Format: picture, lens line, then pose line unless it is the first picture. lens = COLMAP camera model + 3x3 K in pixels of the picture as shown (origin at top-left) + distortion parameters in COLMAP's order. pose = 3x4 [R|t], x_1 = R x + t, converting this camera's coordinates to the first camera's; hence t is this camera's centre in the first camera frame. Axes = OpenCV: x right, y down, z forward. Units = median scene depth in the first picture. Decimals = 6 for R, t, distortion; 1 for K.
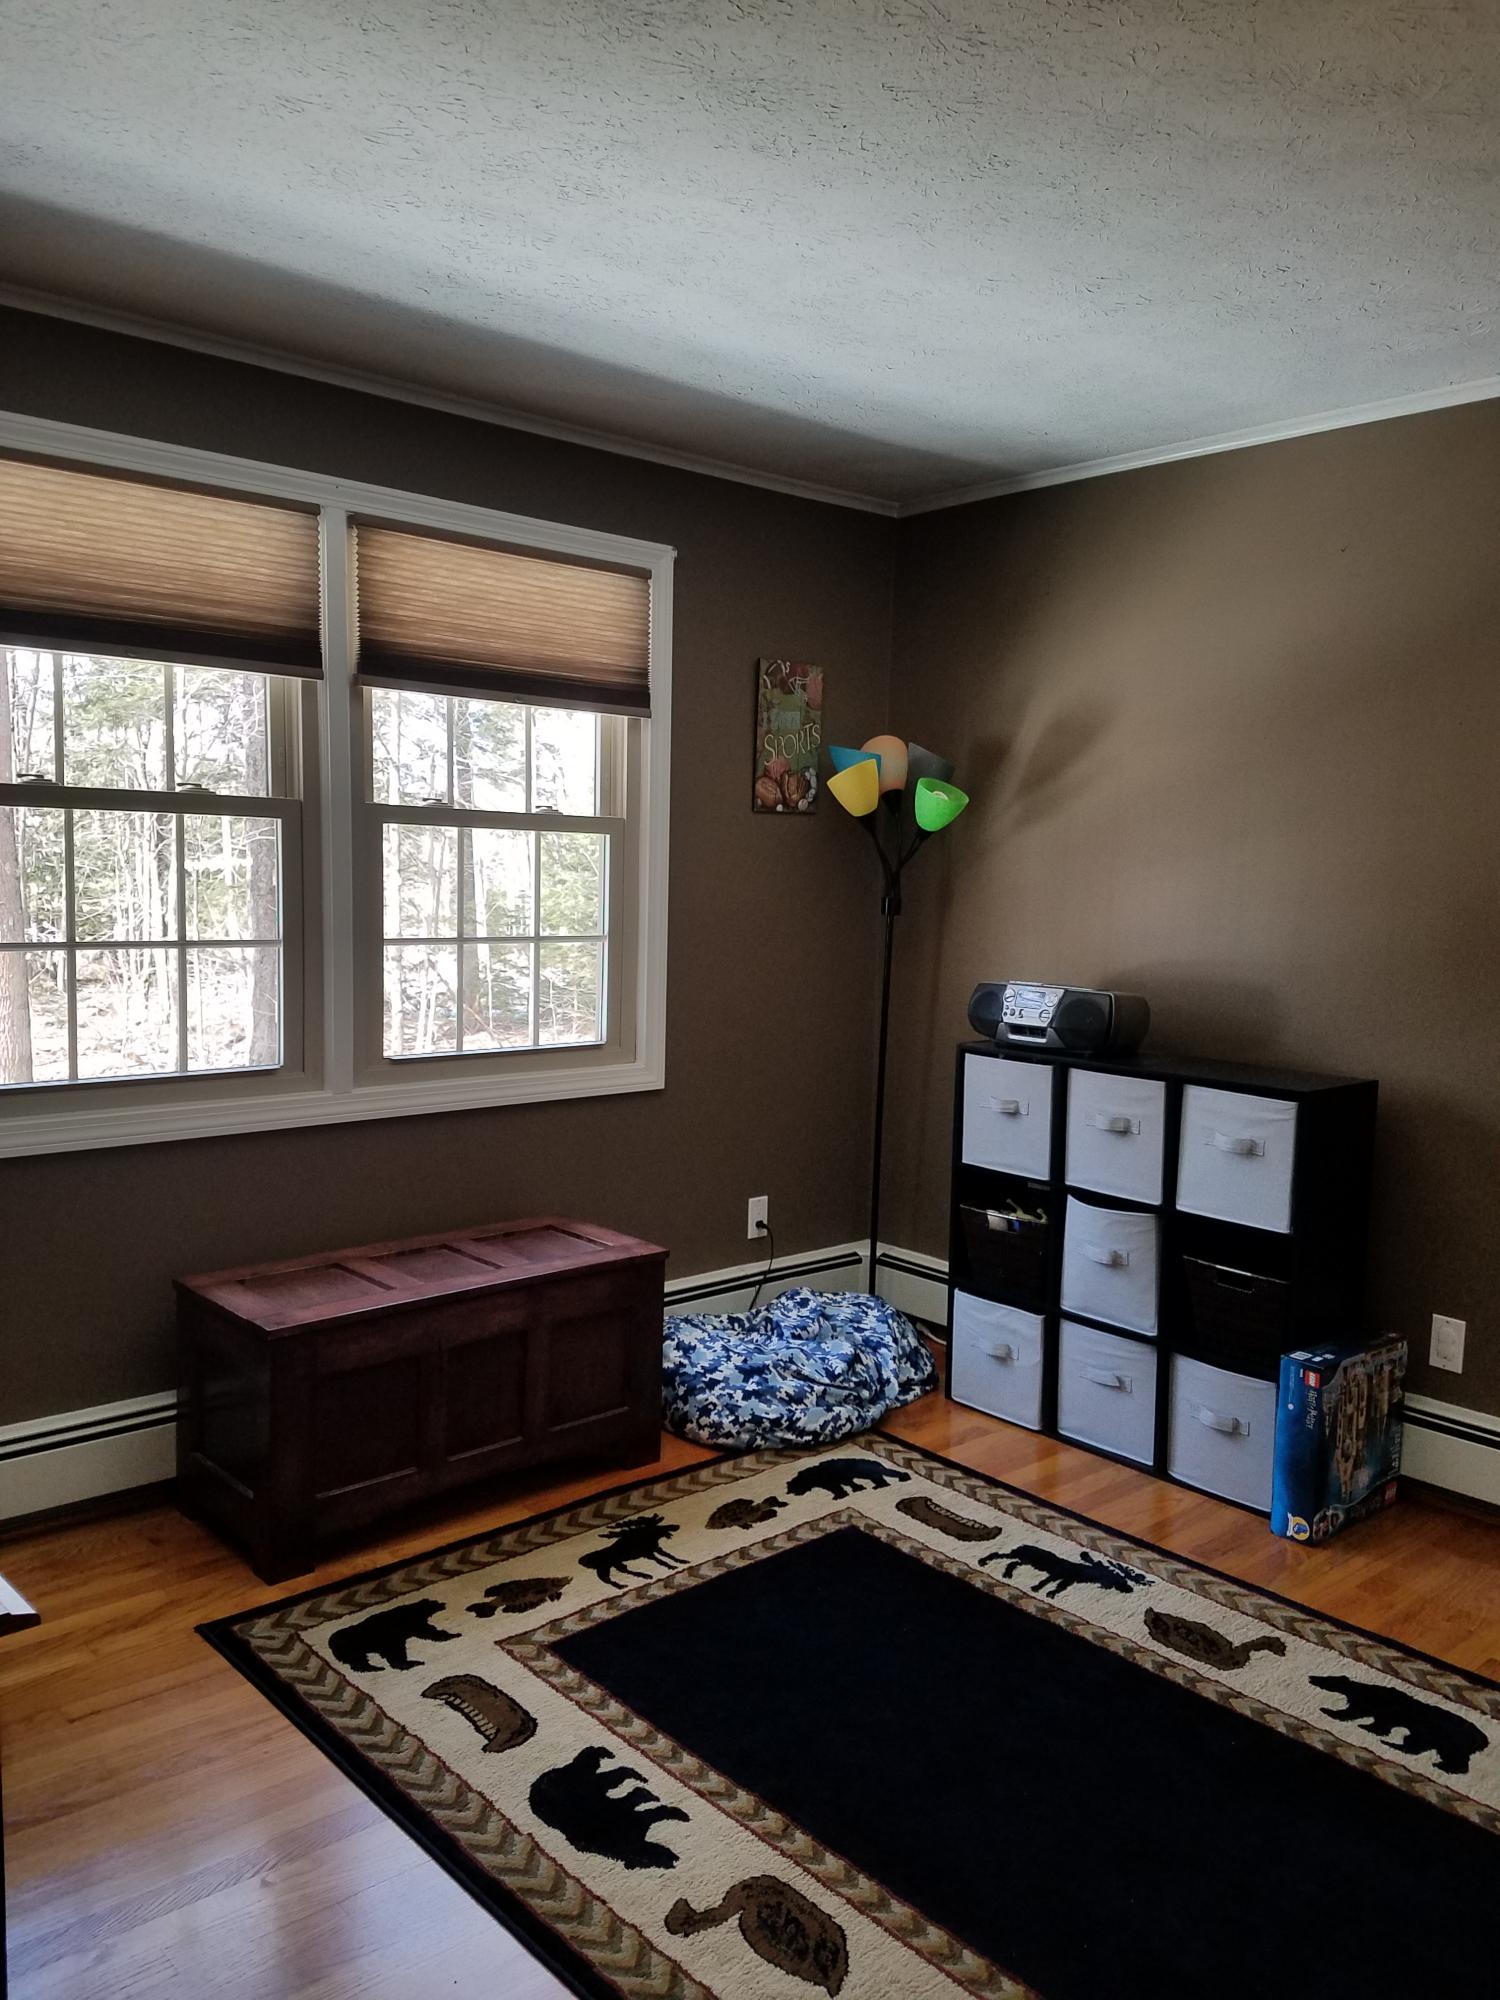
lens RADIAL K [[1527.1, 0, 750.0], [0, 1527.1, 1000.0], [0, 0, 1]] dist [0.209482, -0.251222]
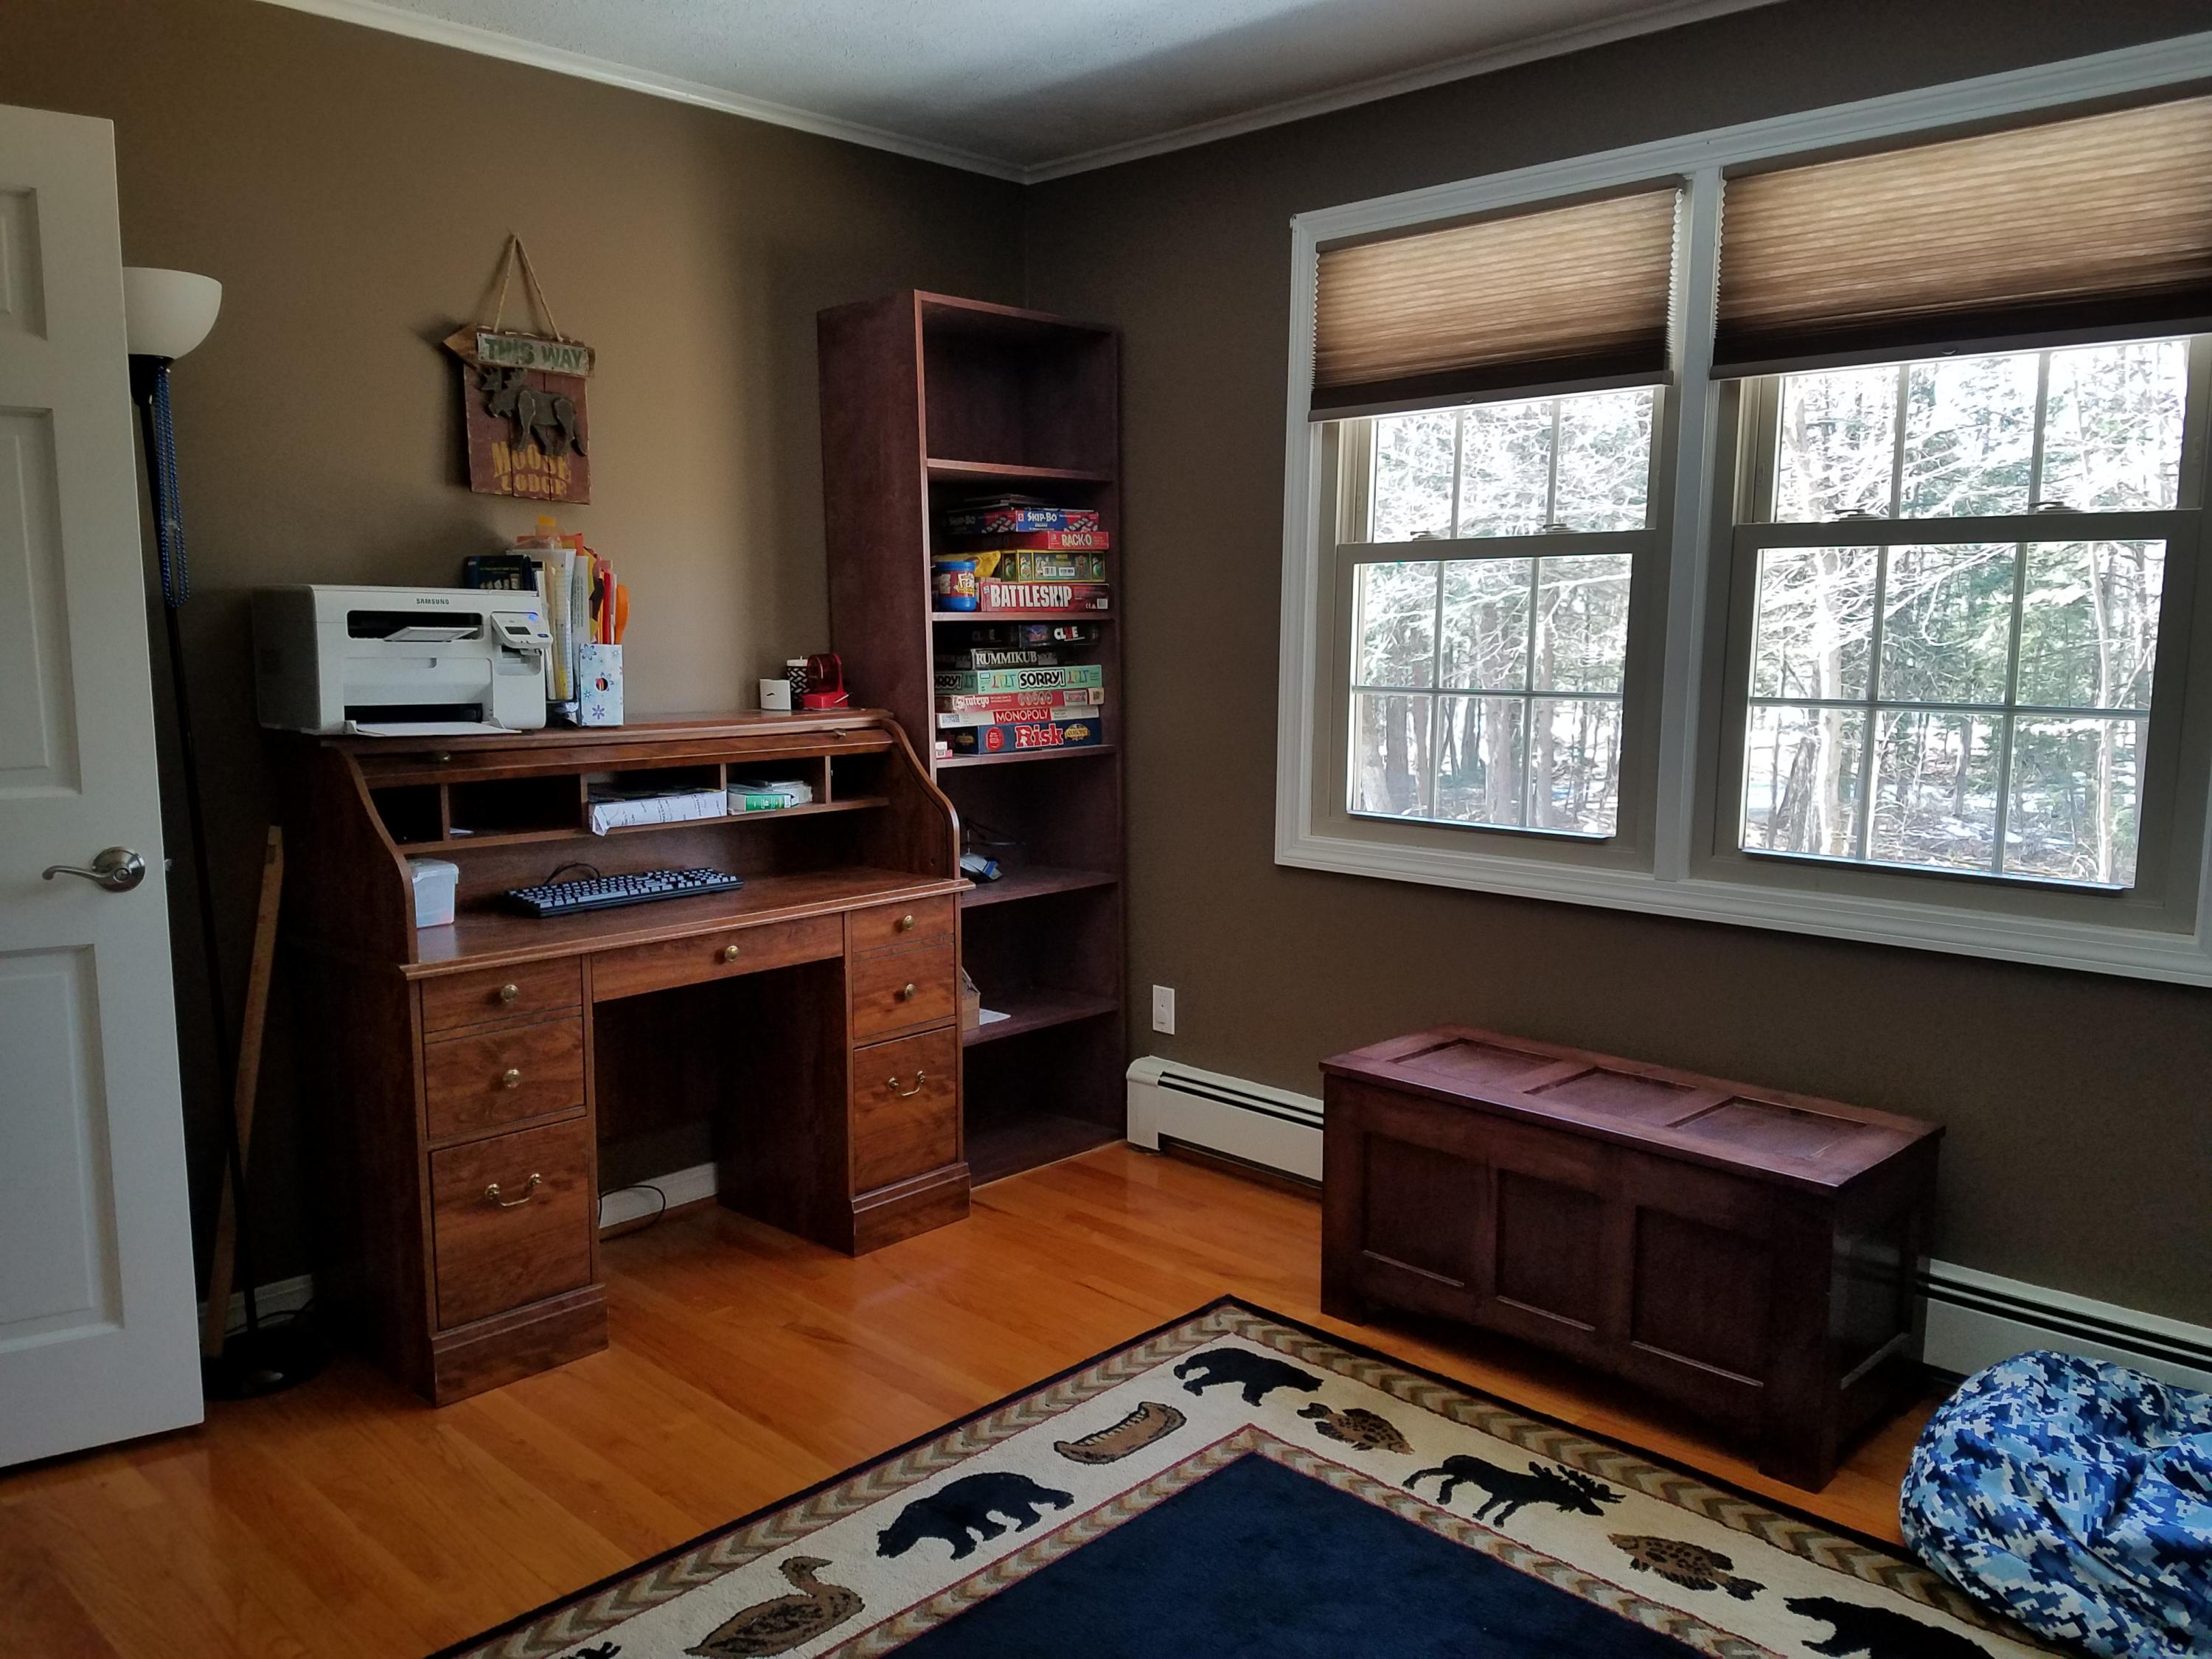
lens RADIAL K [[1688.9, 0, 1093.5], [0, 1688.9, 840.2], [0, 0, 1]] dist [0.209482, -0.251222]
pose [[0.087773, 0.116688, -0.989282, 0.675147], [-0.089681, 0.990008, 0.108817, -0.037798], [0.992095, 0.079169, 0.097361, 0.641012]]
